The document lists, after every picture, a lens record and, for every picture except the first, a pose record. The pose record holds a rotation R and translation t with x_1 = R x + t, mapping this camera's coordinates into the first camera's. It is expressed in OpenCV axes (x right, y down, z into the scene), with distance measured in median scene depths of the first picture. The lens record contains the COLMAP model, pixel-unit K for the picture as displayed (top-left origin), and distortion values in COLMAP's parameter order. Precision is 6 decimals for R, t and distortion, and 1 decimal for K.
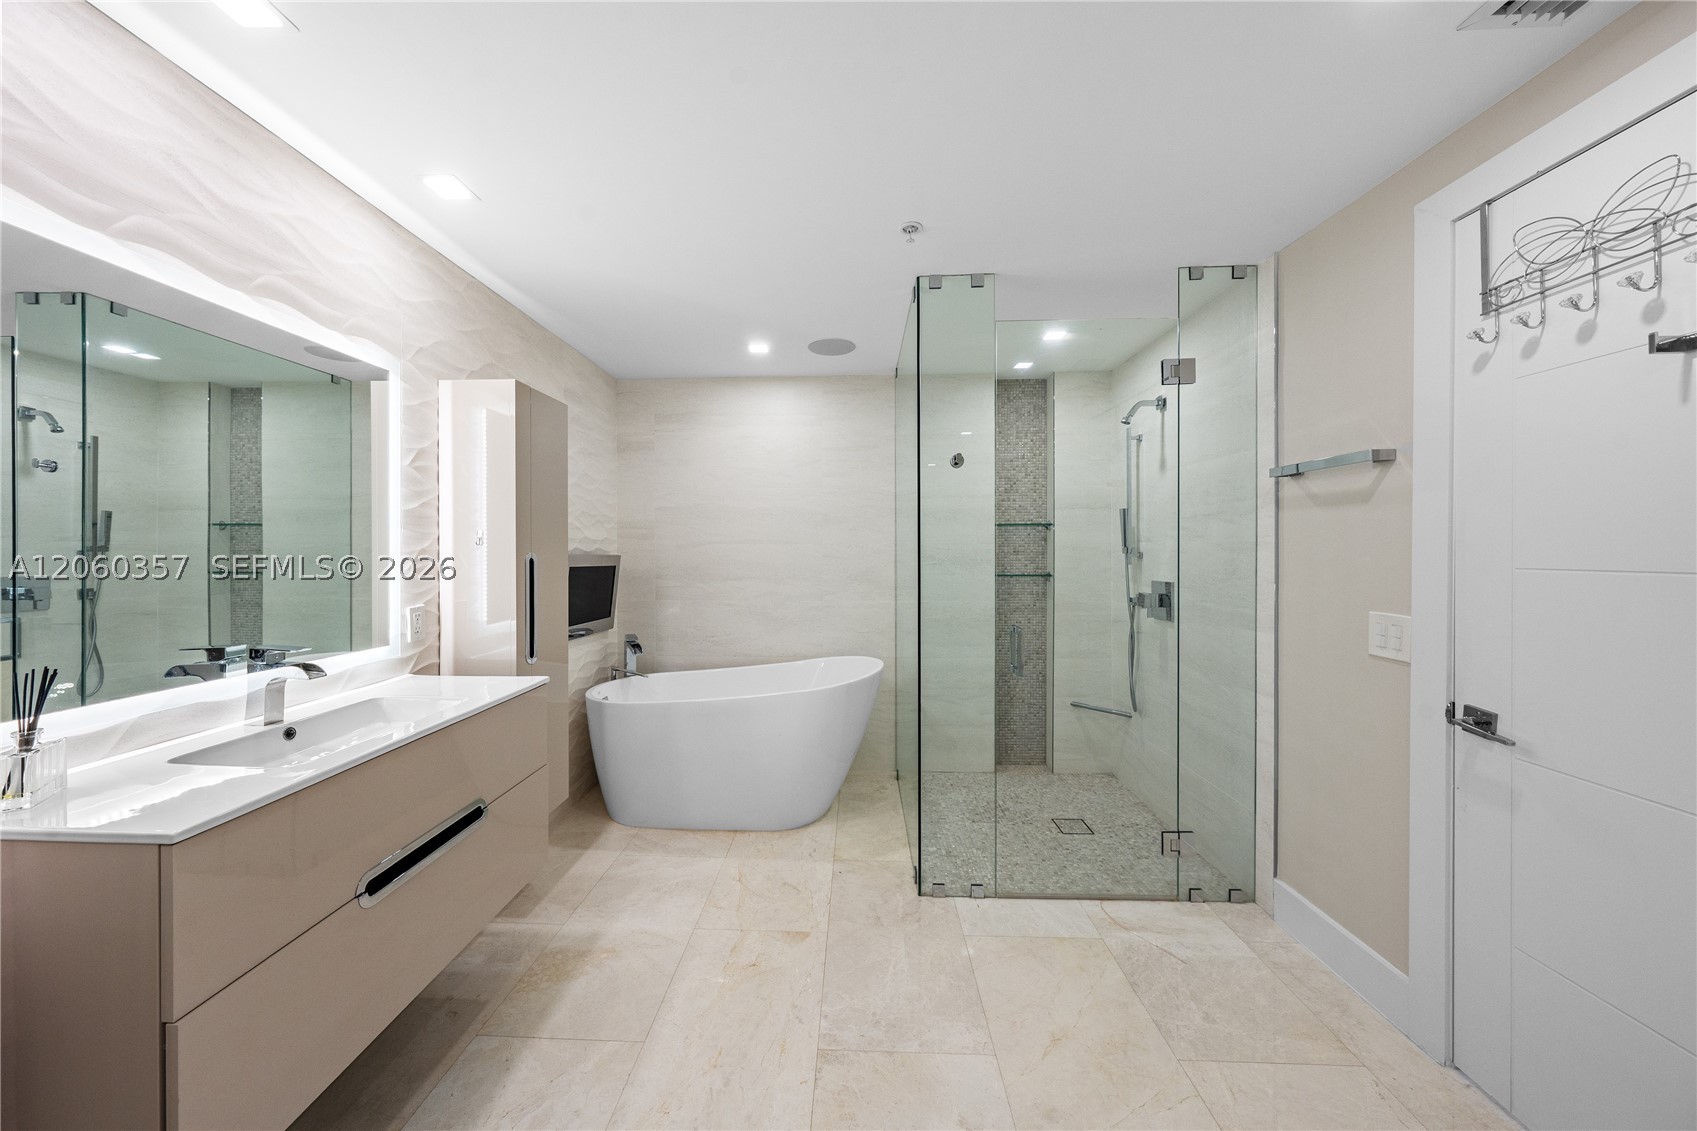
lens RADIAL K [[575.4, 0, 819.3], [0, 575.4, 555.5], [0, 0, 1]] dist [0.000243, -0.000034]
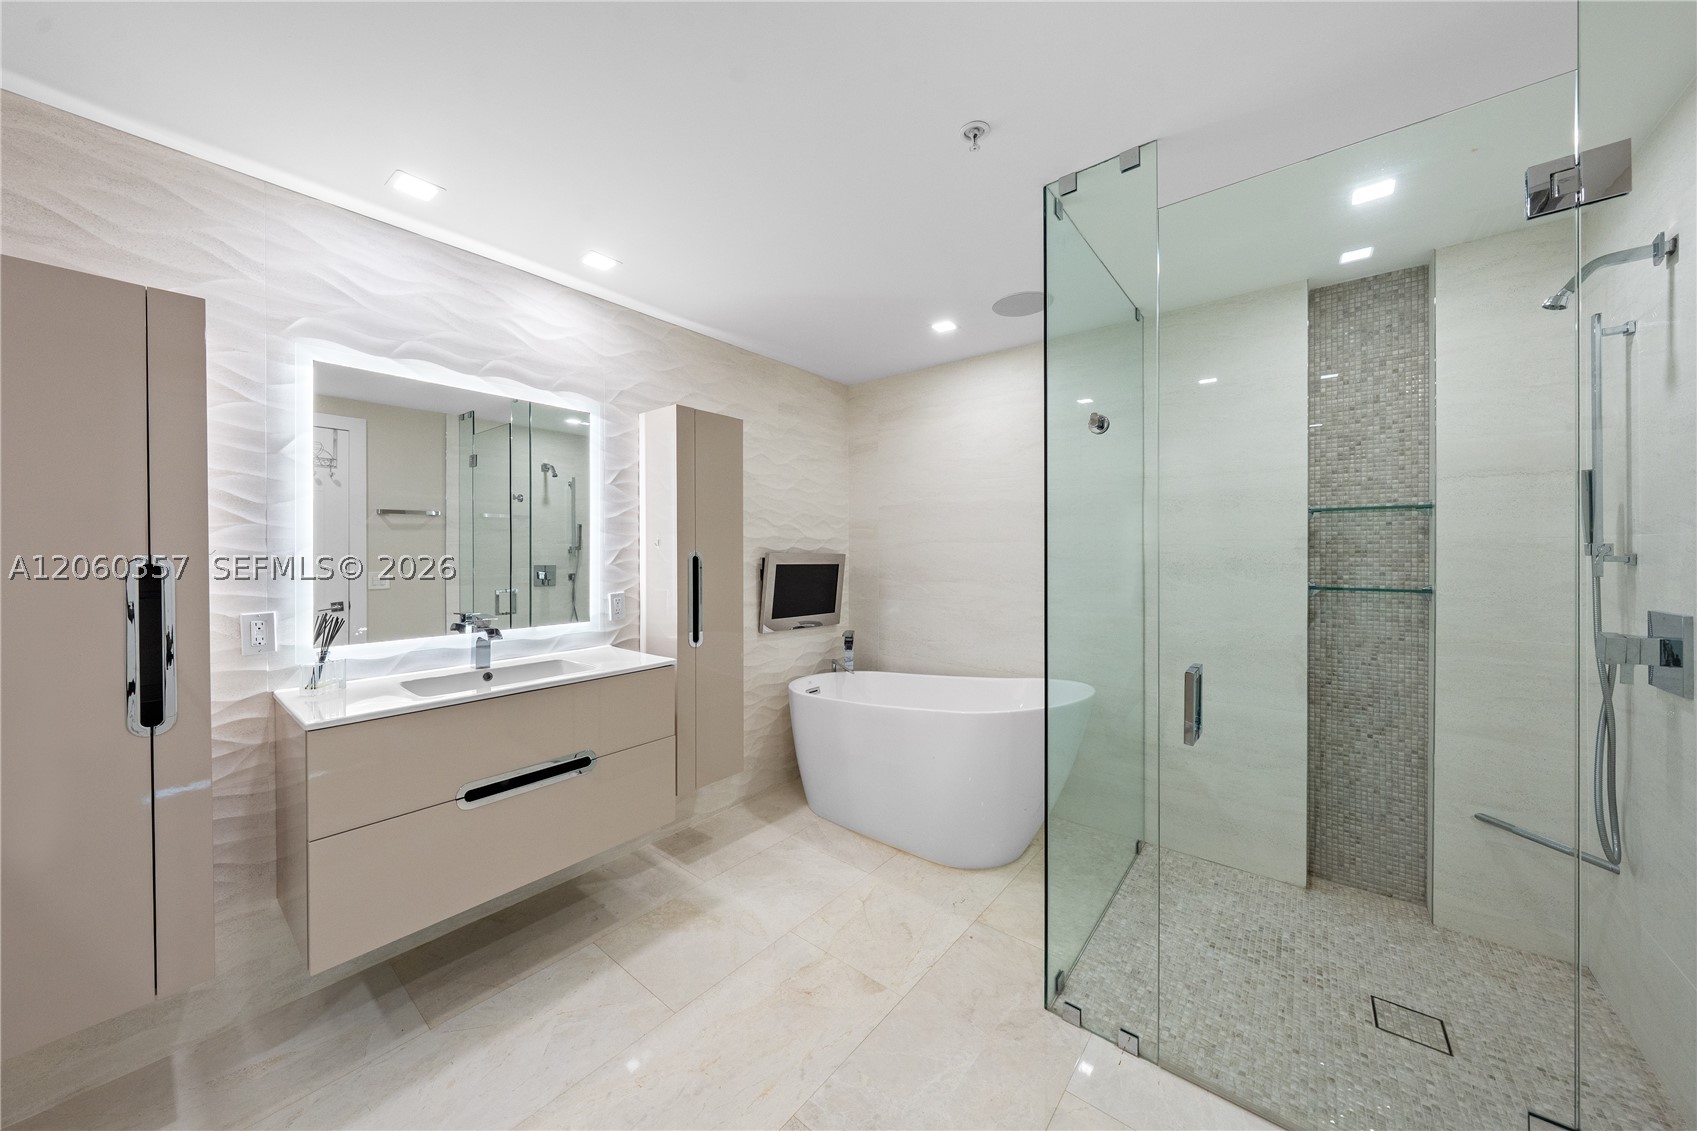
lens RADIAL K [[575.4, 0, 841.7], [0, 575.4, 553.8], [0, 0, 1]] dist [0.000243, -0.000034]
pose [[0.801151, 0.005090, -0.598441, 0.346802], [-0.005575, 0.999984, 0.001041, -0.002604], [0.598436, 0.002502, 0.801166, 0.200862]]
